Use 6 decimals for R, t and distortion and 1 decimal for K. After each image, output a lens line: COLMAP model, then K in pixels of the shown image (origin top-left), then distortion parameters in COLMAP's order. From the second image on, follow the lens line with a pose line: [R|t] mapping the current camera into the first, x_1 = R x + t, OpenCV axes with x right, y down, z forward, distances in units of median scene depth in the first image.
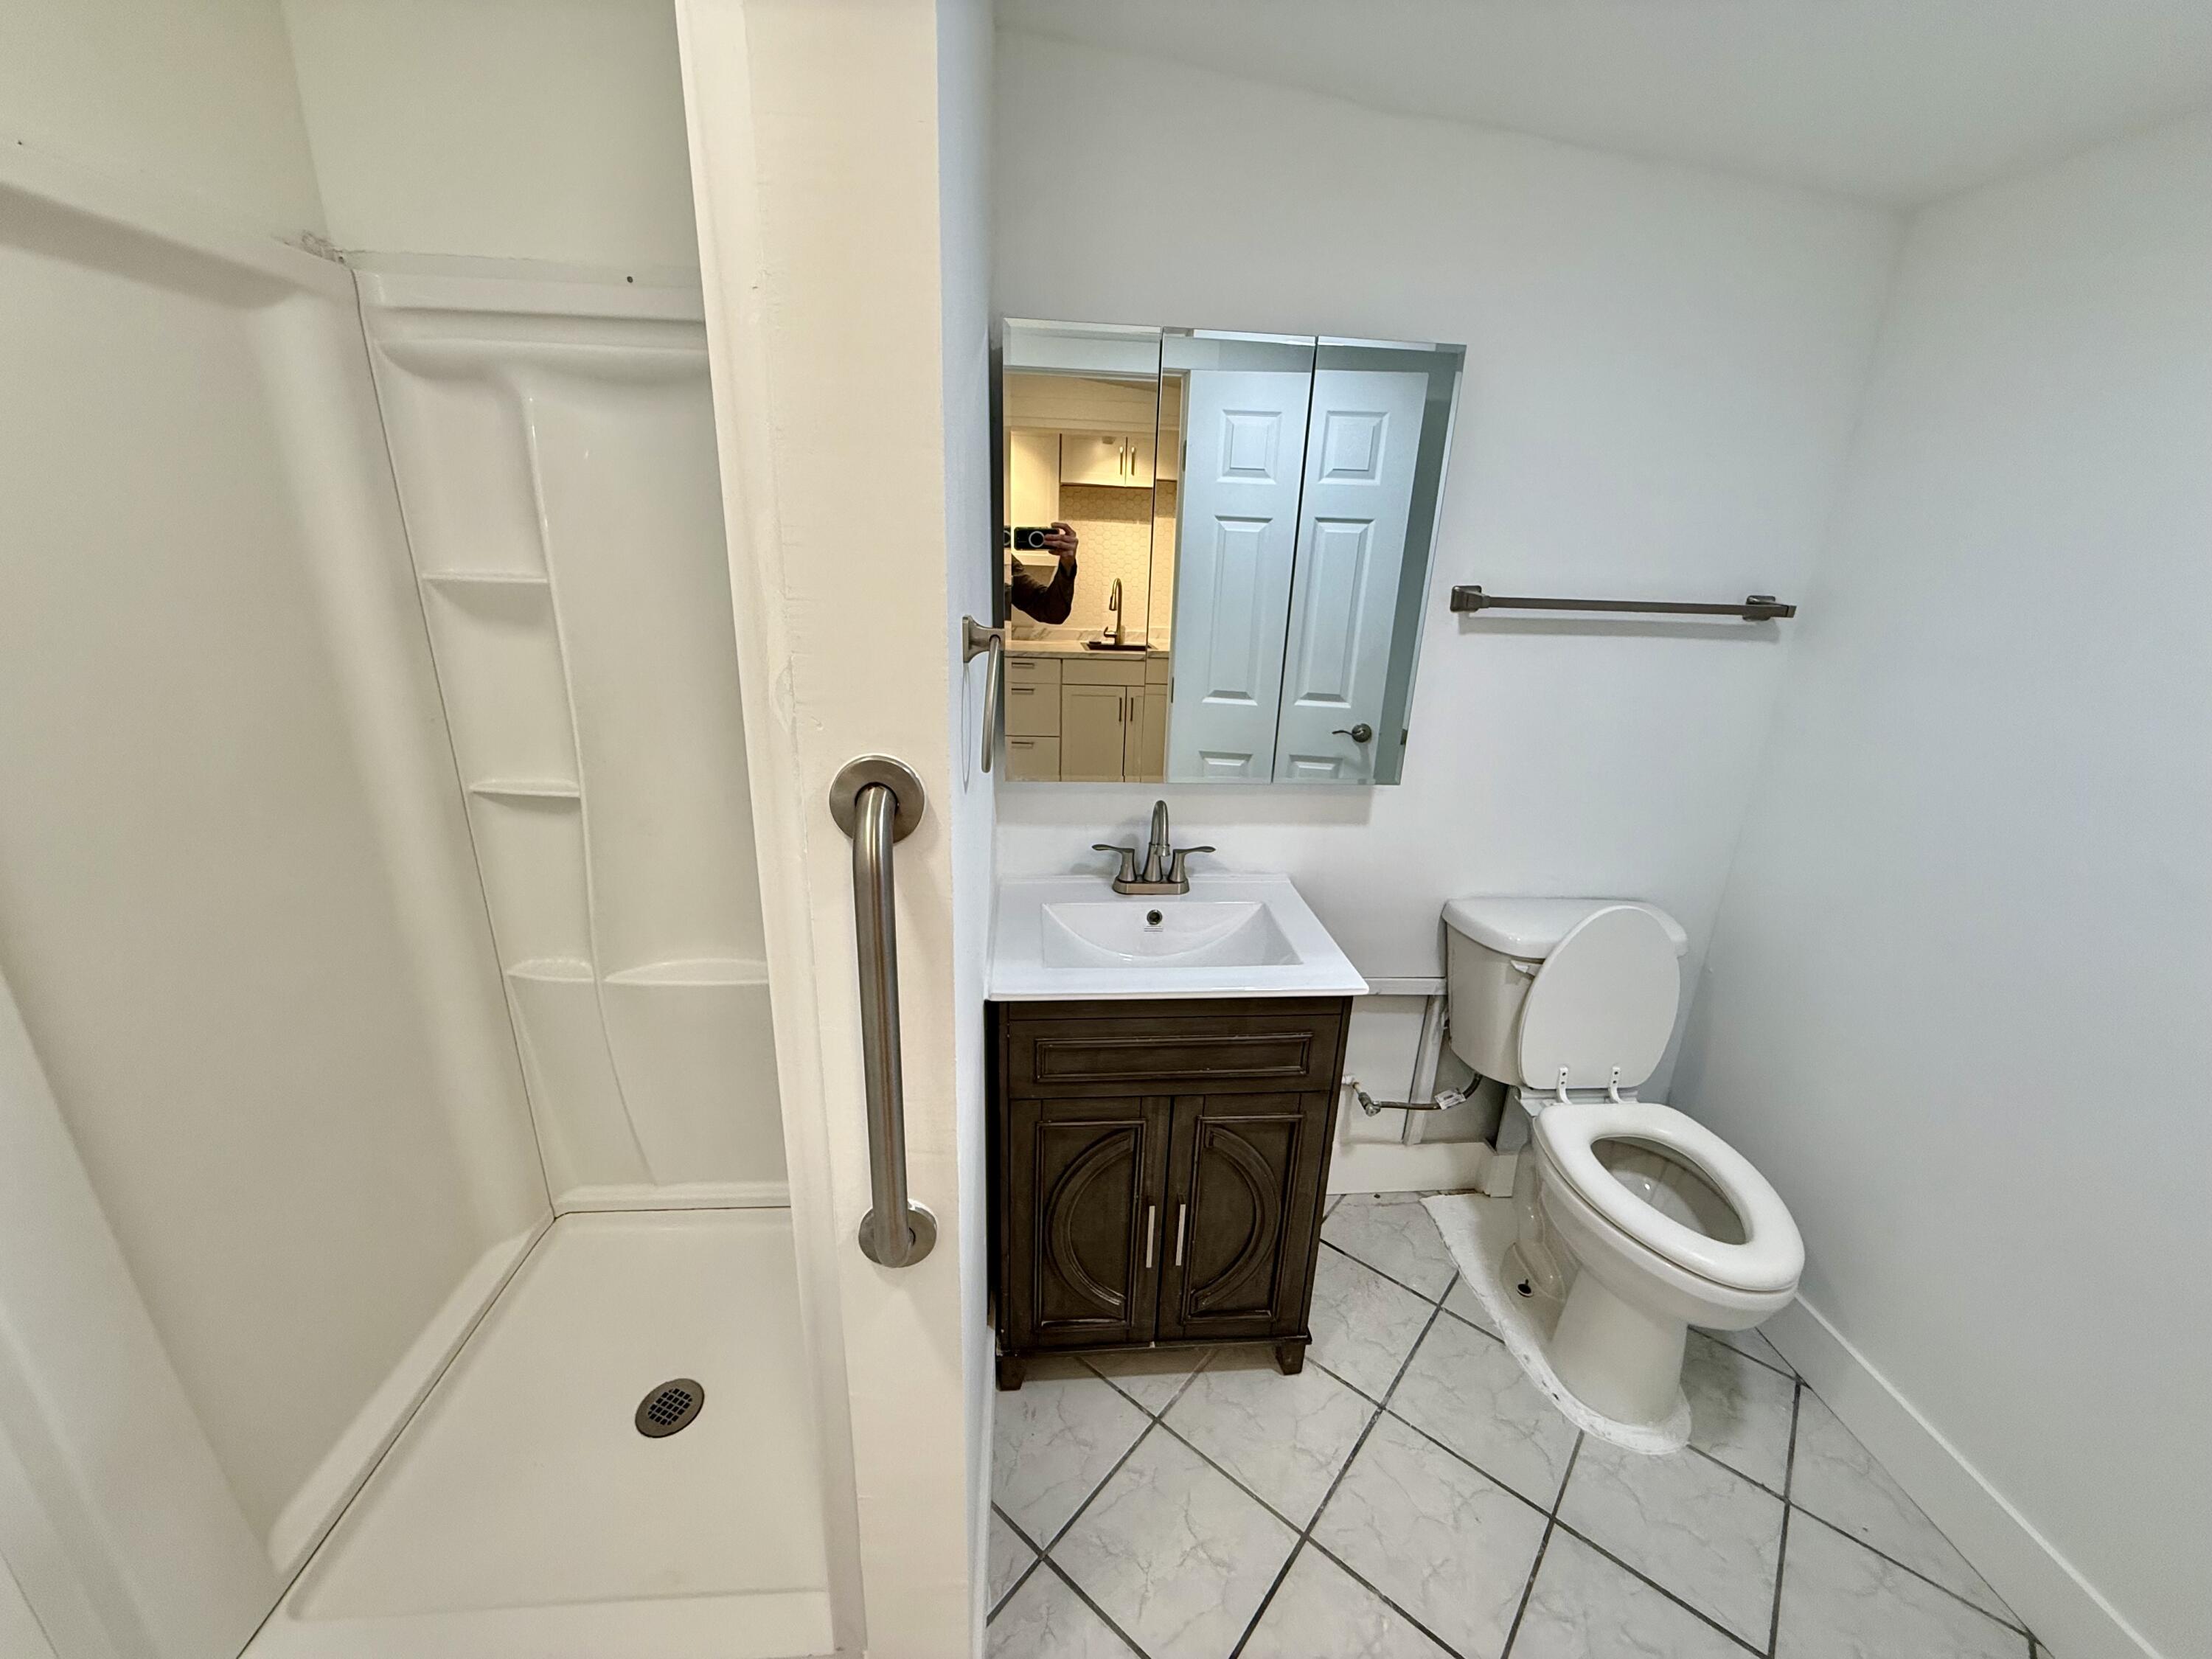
lens RADIAL K [[875.6, 0, 1103.6], [0, 875.6, 830.7], [0, 0, 1]] dist [-0.000738, 0.000225]
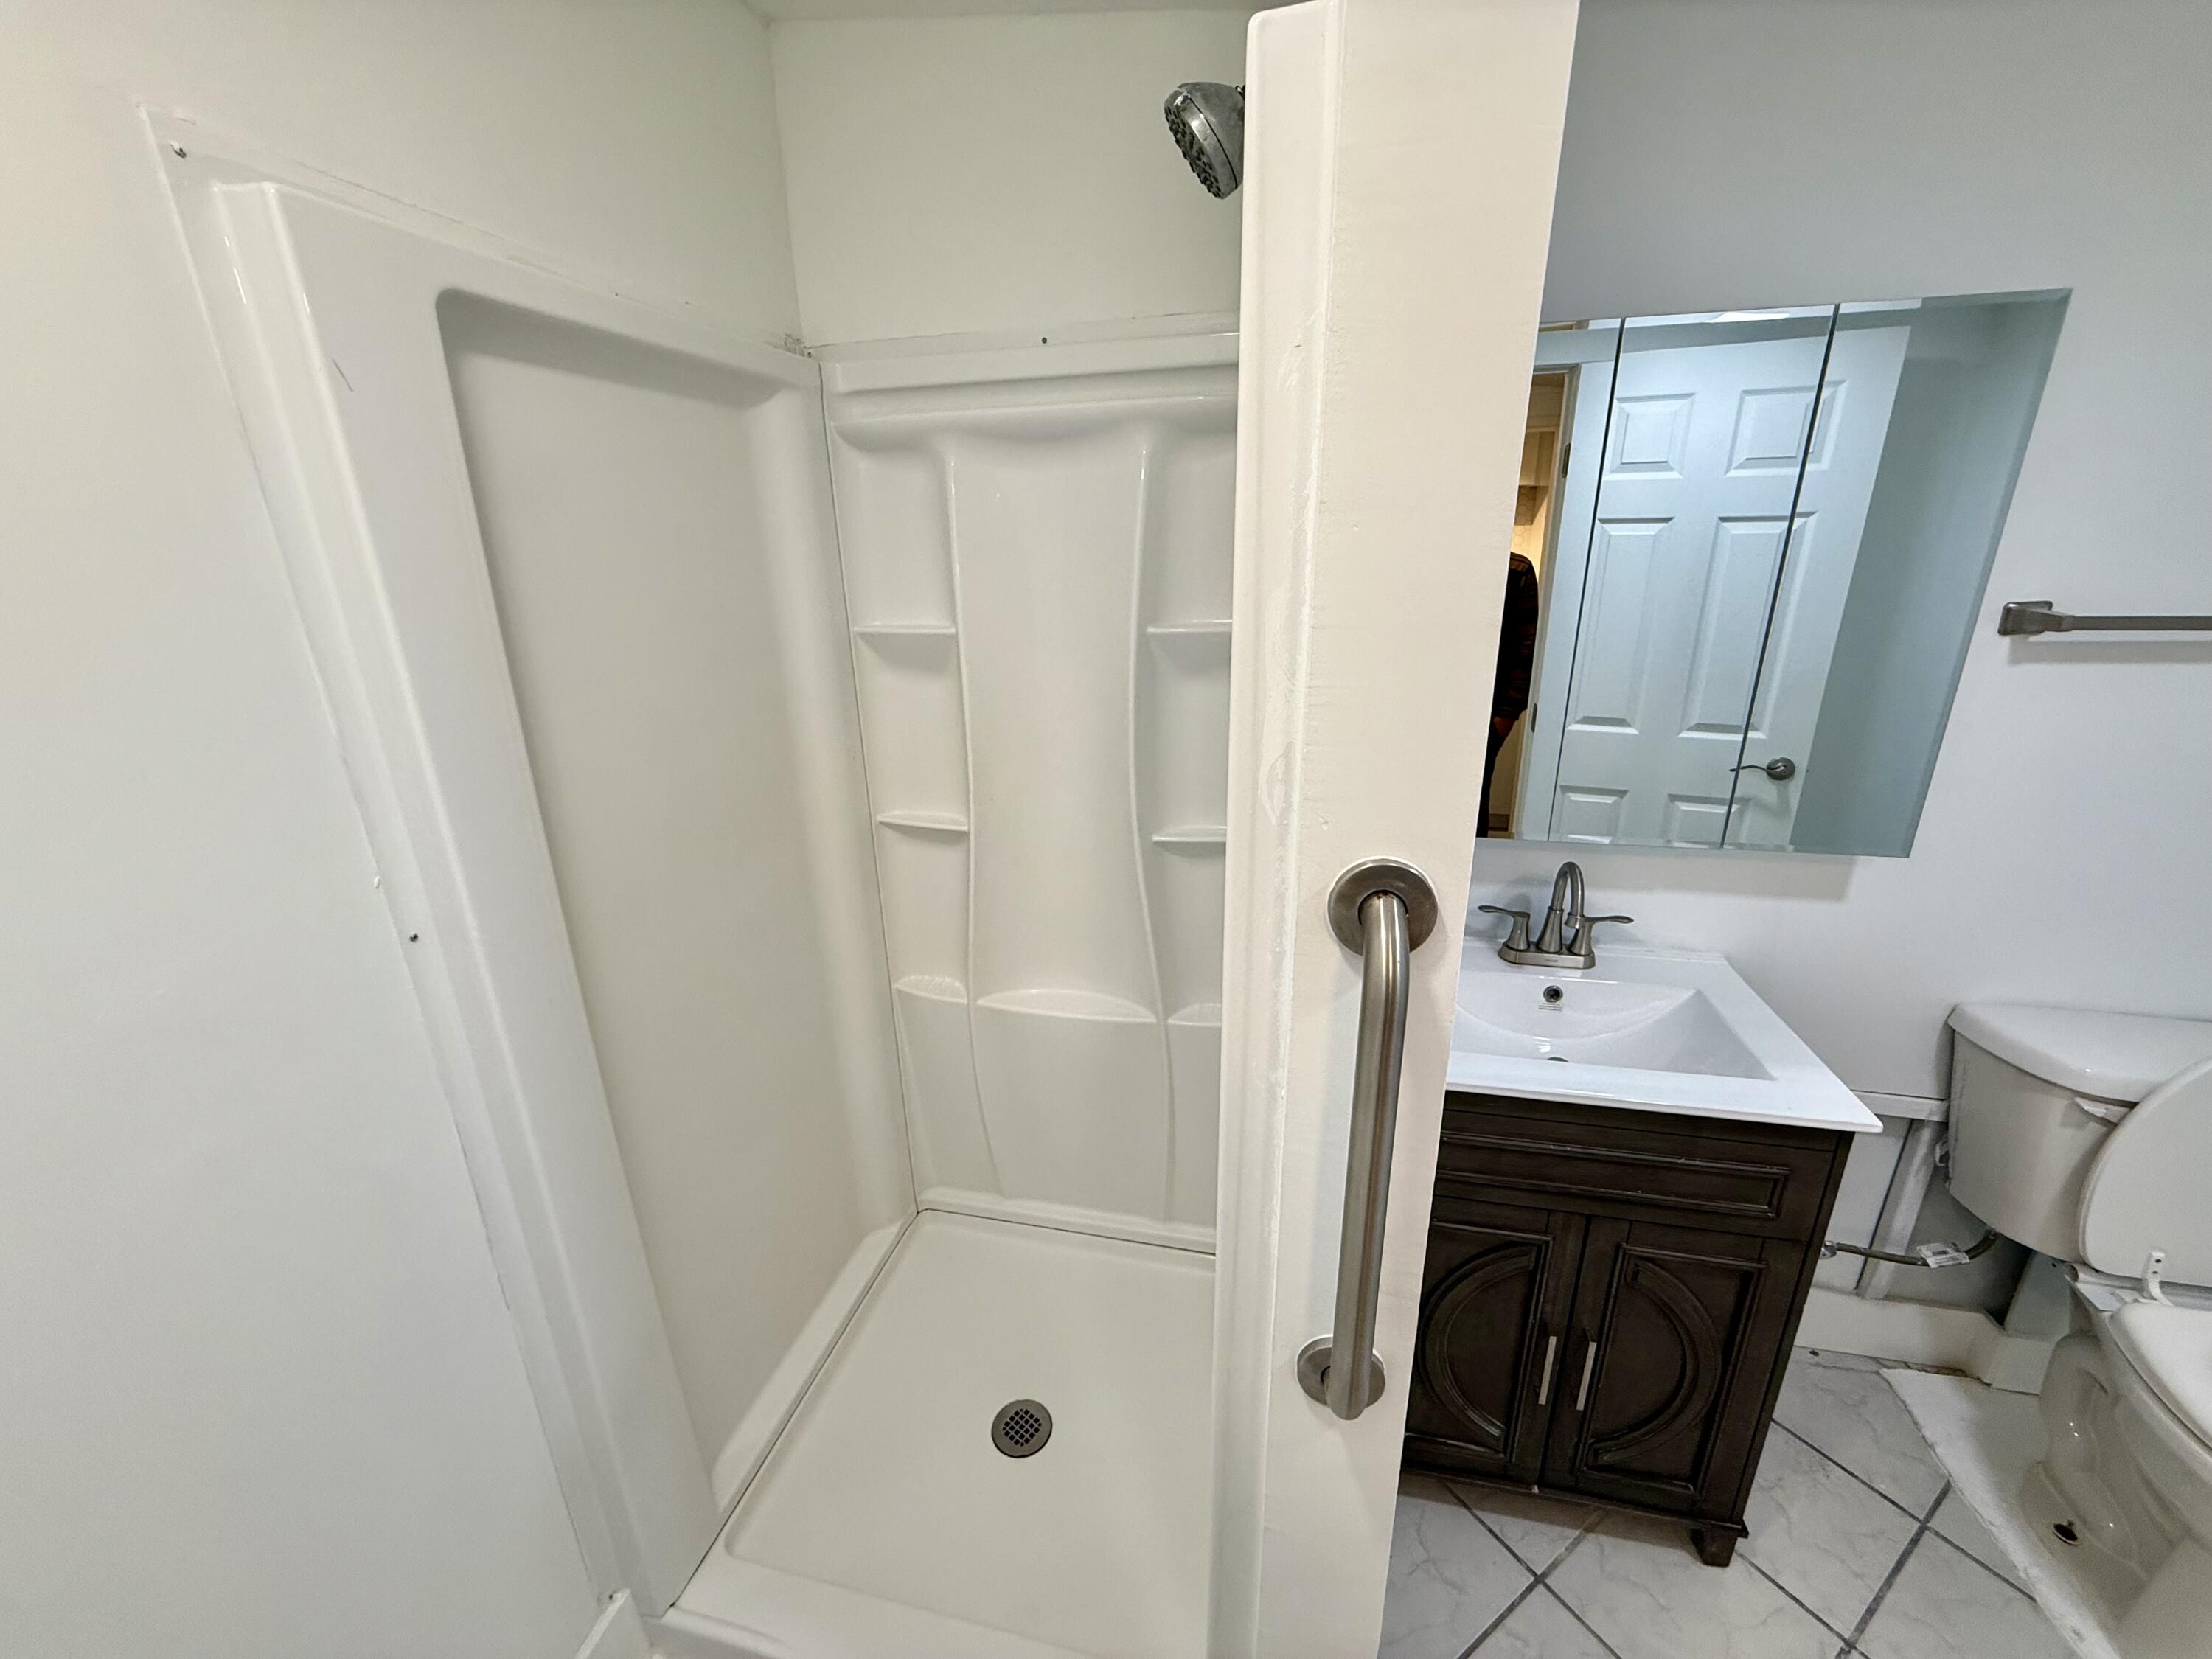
lens RADIAL K [[875.6, 0, 1103.6], [0, 875.6, 830.7], [0, 0, 1]] dist [-0.000738, 0.000225]
pose [[0.952994, 0.042838, -0.299944, -0.116263], [-0.044864, 0.998993, 0.000132, -0.044329], [0.299648, 0.013331, 0.953957, 0.034371]]
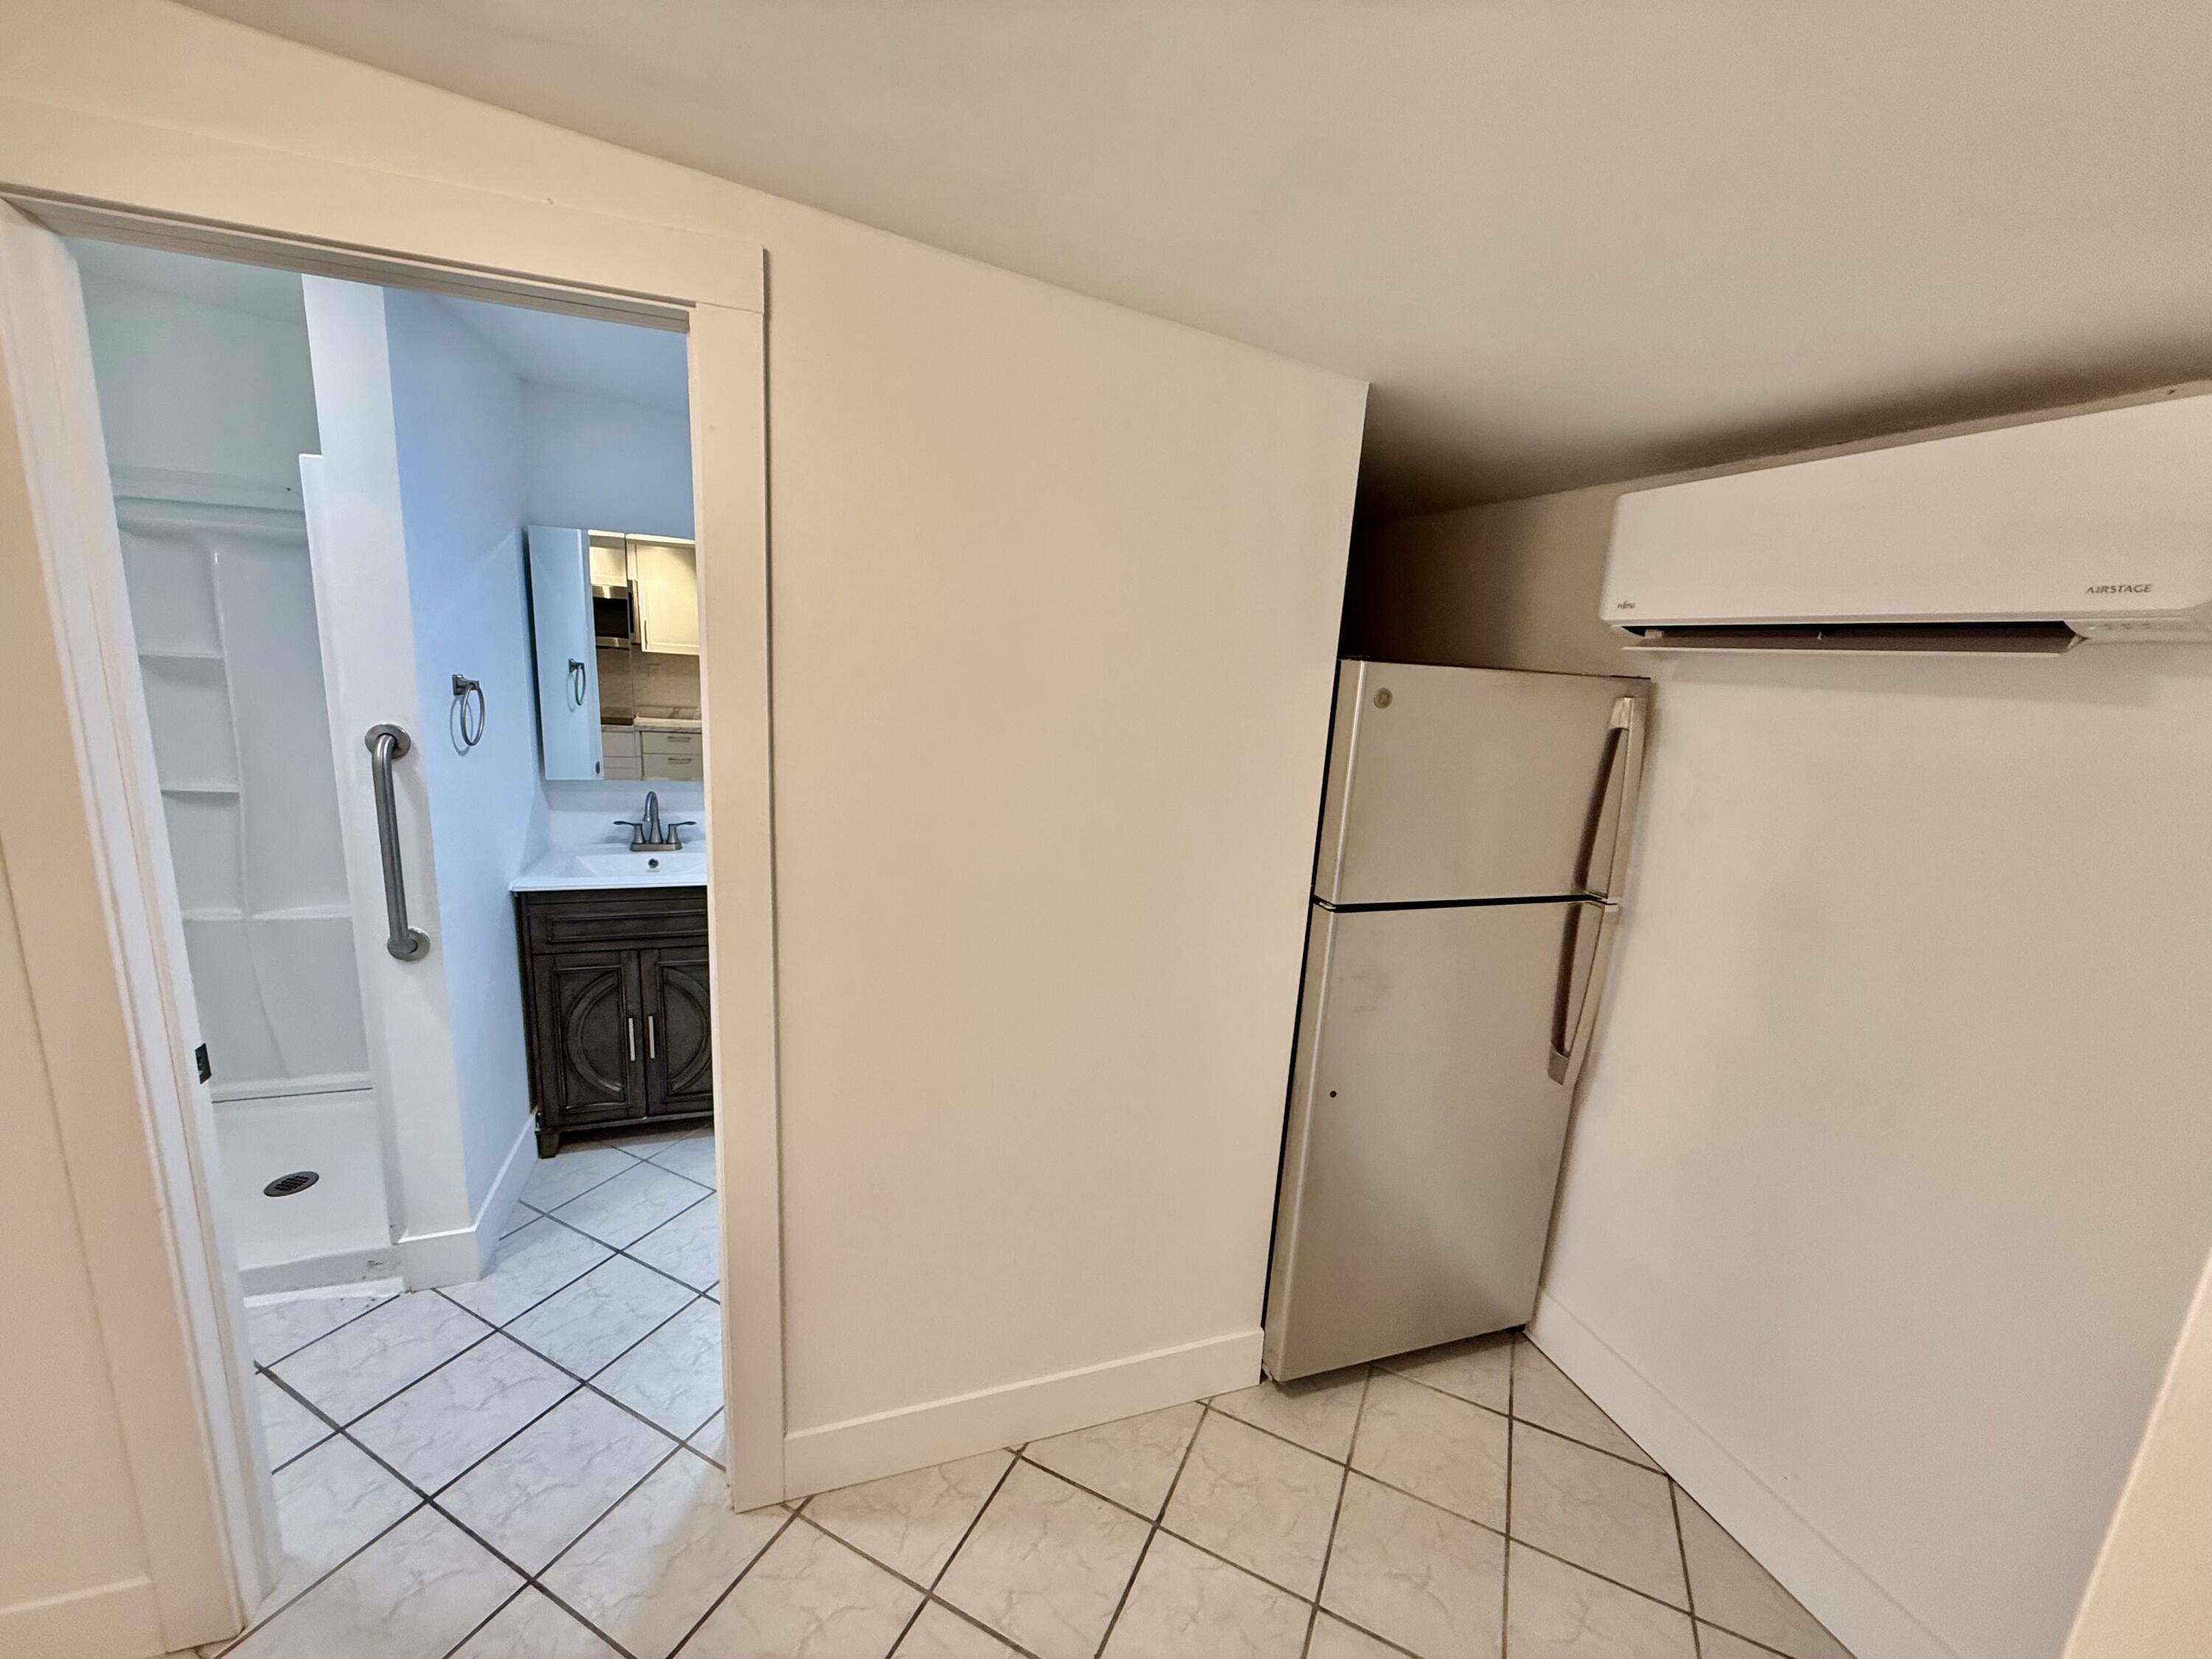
lens RADIAL K [[866.1, 0, 1100.7], [0, 866.1, 834.3], [0, 0, 1]] dist [0.000067, 0.000151]
pose [[0.969077, -0.028395, 0.245118, 0.490071], [0.055958, 0.992766, -0.106224, 0.272165], [-0.240329, 0.116655, 0.963656, -0.813963]]
